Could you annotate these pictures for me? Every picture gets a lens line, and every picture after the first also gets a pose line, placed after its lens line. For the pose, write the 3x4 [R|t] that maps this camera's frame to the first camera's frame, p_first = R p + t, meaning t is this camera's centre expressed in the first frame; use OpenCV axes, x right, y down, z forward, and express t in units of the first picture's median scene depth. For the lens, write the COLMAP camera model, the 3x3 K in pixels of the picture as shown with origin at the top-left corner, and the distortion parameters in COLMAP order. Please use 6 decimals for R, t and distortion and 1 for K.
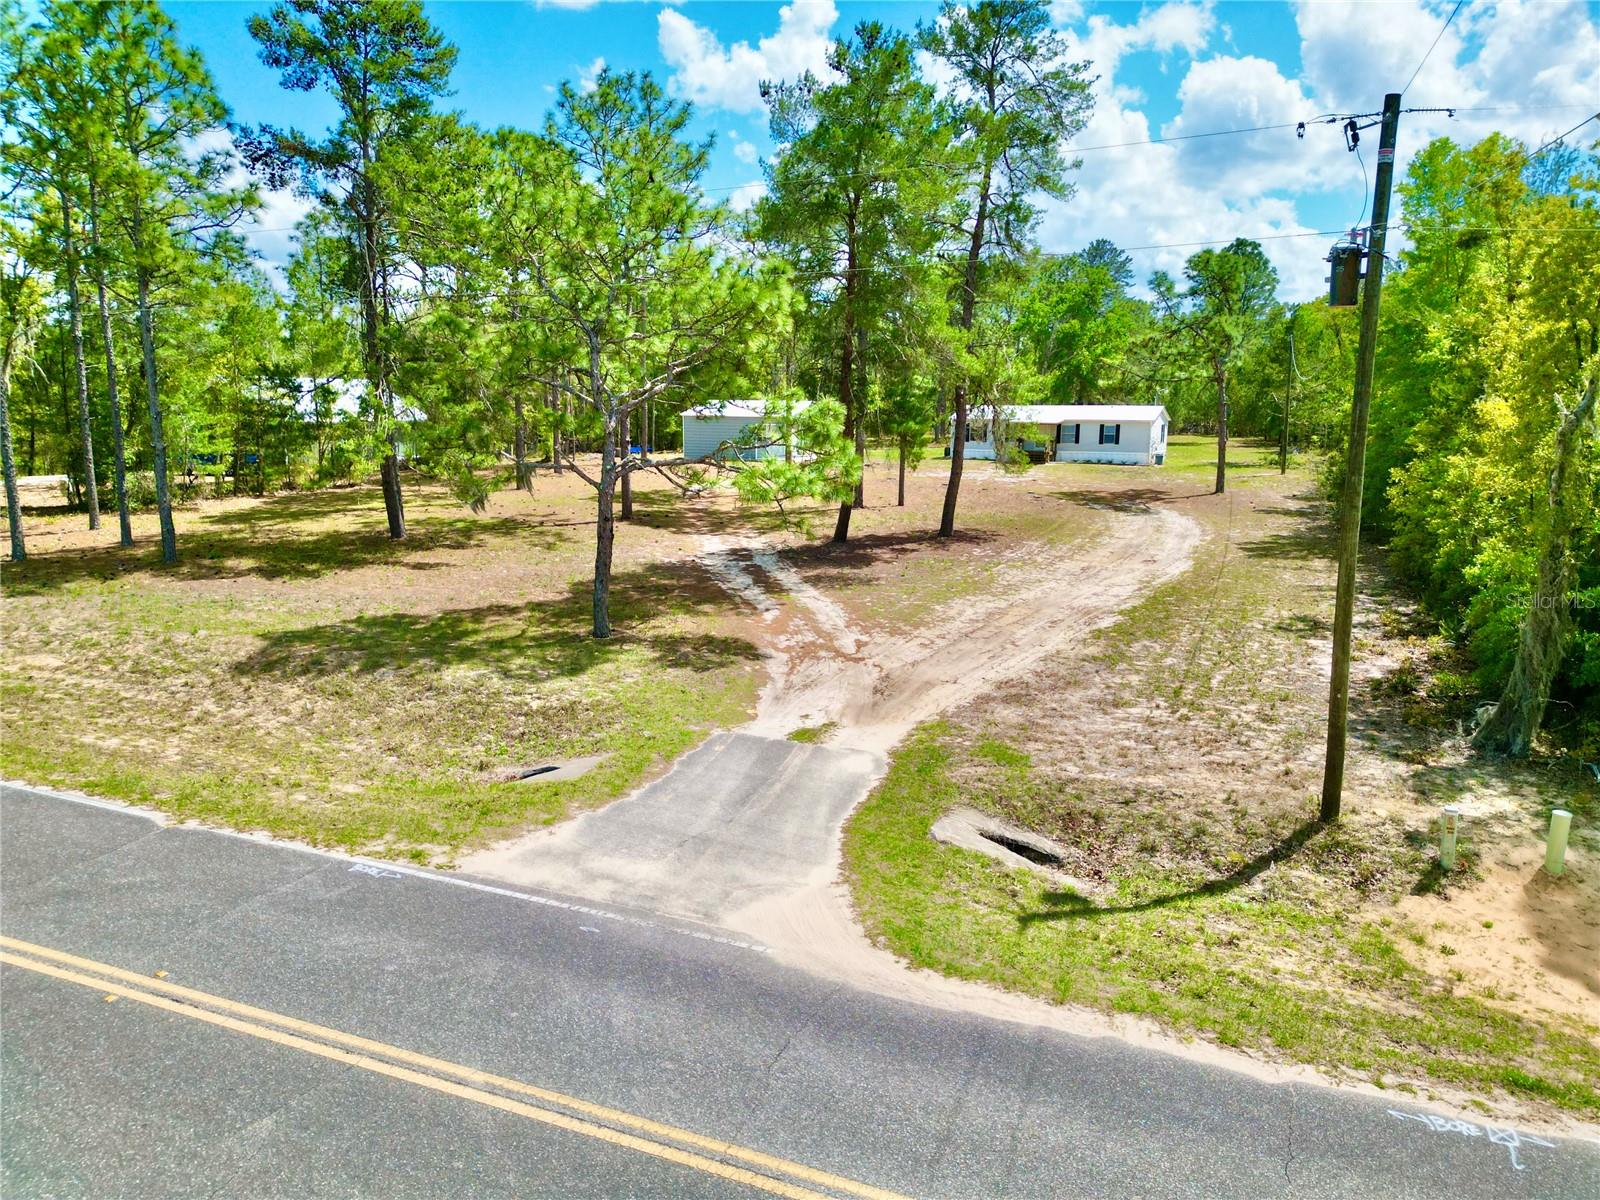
lens RADIAL K [[1130.2, 0, 799.0], [0, 1130.2, 599.1], [0, 0, 1]] dist [0.049140, -0.040715]
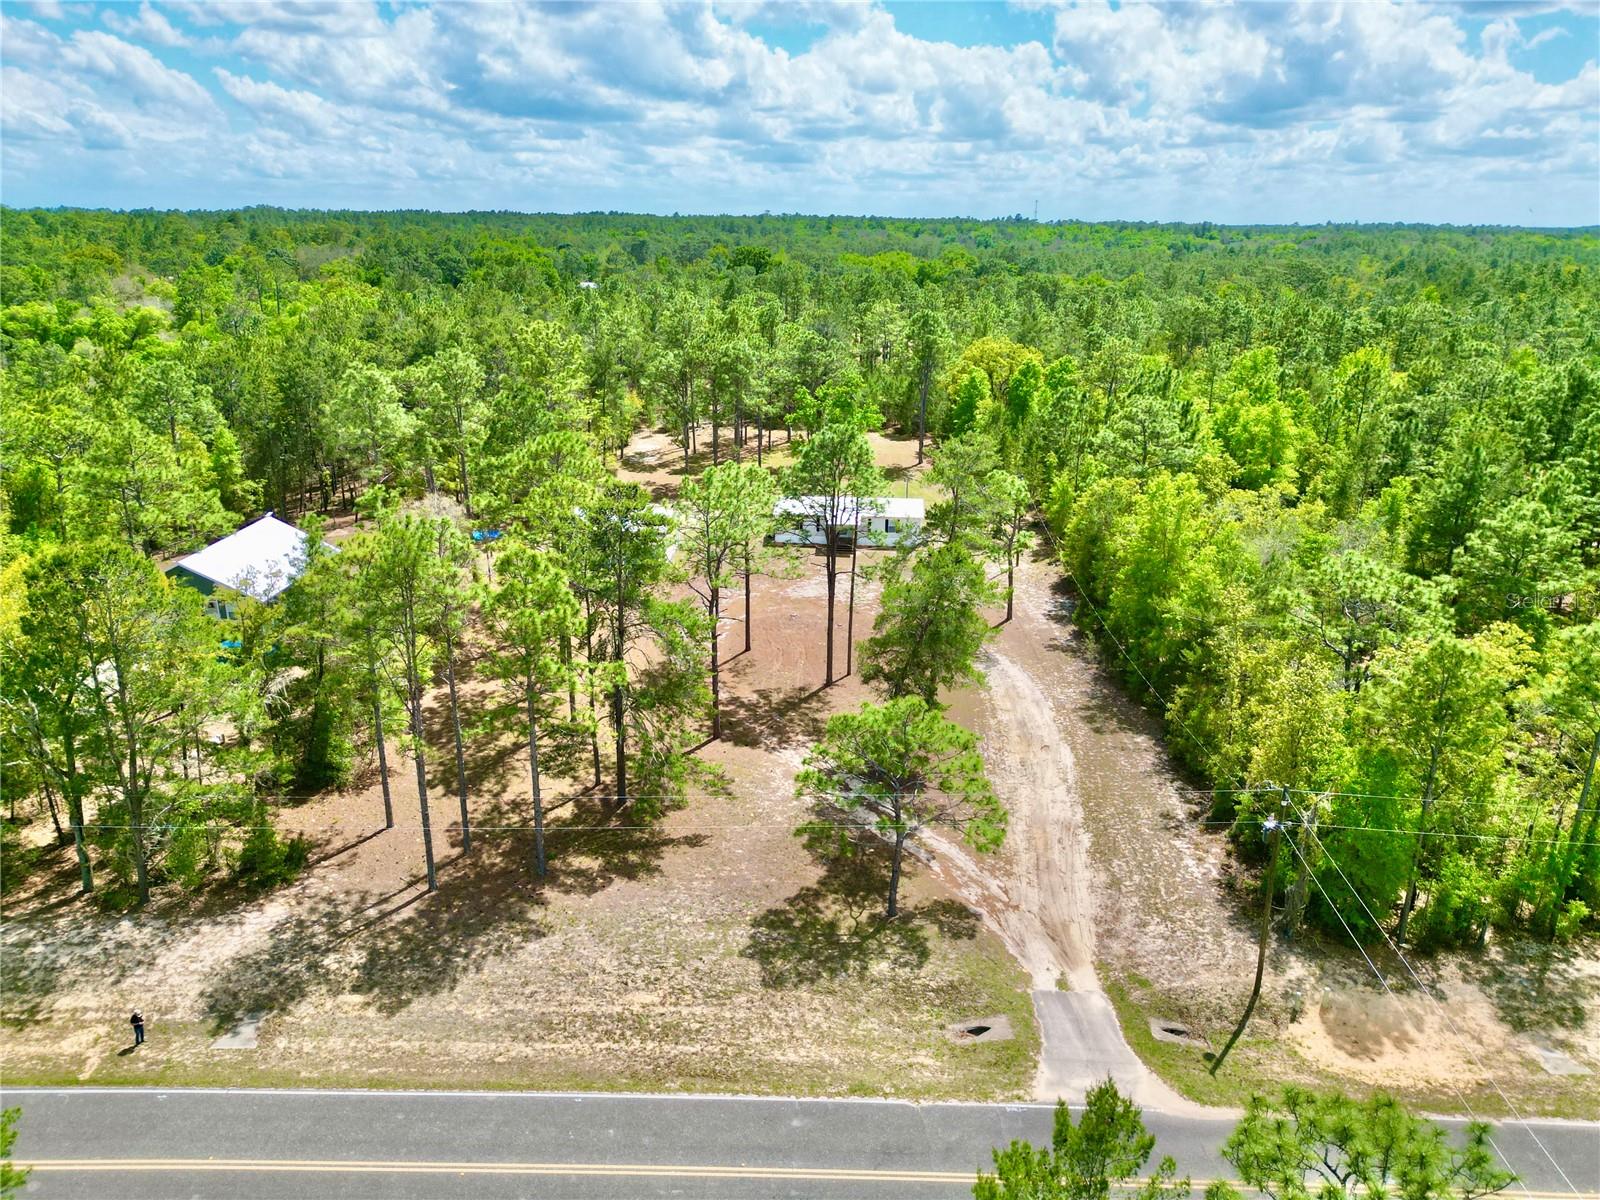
lens RADIAL K [[1130.2, 0, 797.9], [0, 1130.2, 596.5], [0, 0, 1]] dist [0.049140, -0.040715]
pose [[0.928557, -0.121148, 0.350864, -1.136889], [0.066885, 0.984376, 0.162880, -1.011726], [-0.365115, -0.127776, 0.922152, -0.850923]]
